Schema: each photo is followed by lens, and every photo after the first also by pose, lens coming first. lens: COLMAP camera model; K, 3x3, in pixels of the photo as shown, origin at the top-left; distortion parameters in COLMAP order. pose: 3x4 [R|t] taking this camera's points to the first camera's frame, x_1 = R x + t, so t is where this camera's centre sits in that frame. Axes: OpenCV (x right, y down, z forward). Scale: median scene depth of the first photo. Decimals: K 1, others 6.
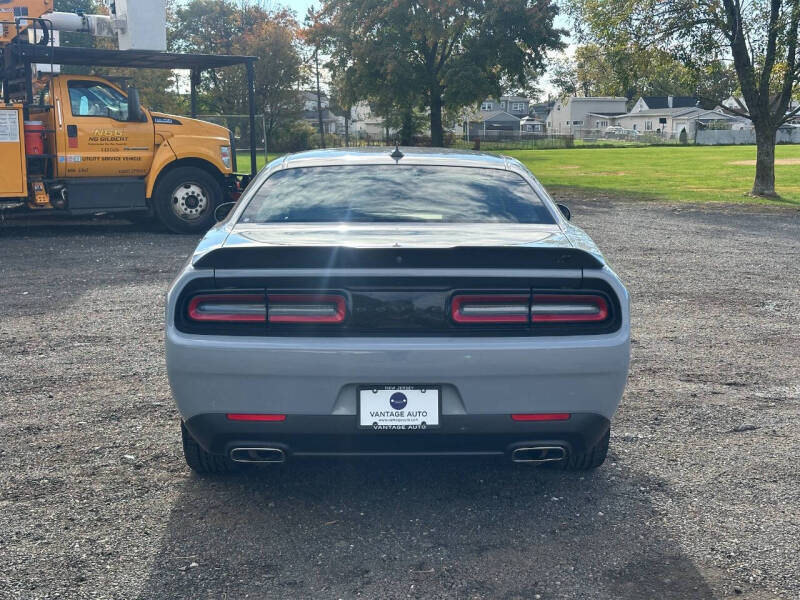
lens RADIAL K [[1112.4, 0, 400.0], [0, 1112.4, 300.0], [0, 0, 1]] dist [0.141224, -0.148612]
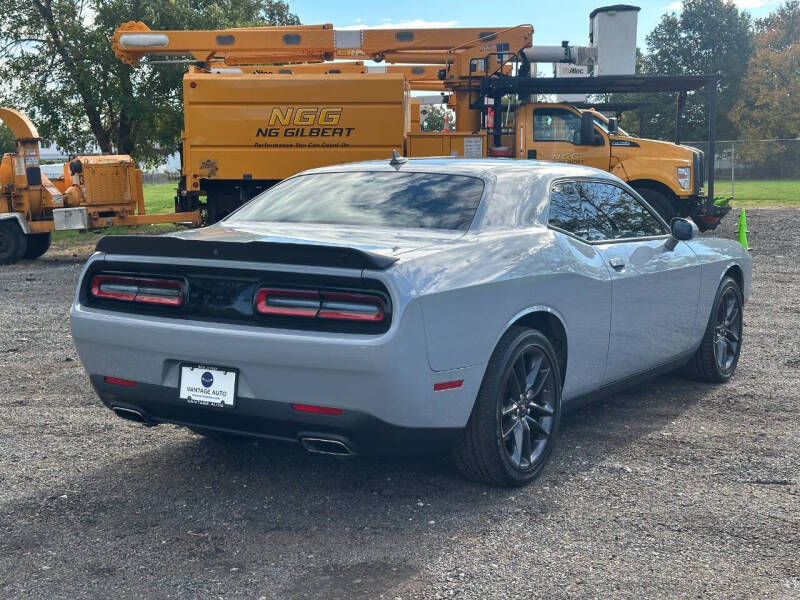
lens RADIAL K [[1140.2, 0, 400.0], [0, 1140.2, 300.0], [0, 0, 1]] dist [0.037147, 0.016074]
pose [[0.836036, 0.059912, -0.545393, 0.756818], [-0.074919, 0.997176, -0.005304, 0.003563], [0.543535, 0.045295, 0.838163, 0.148837]]
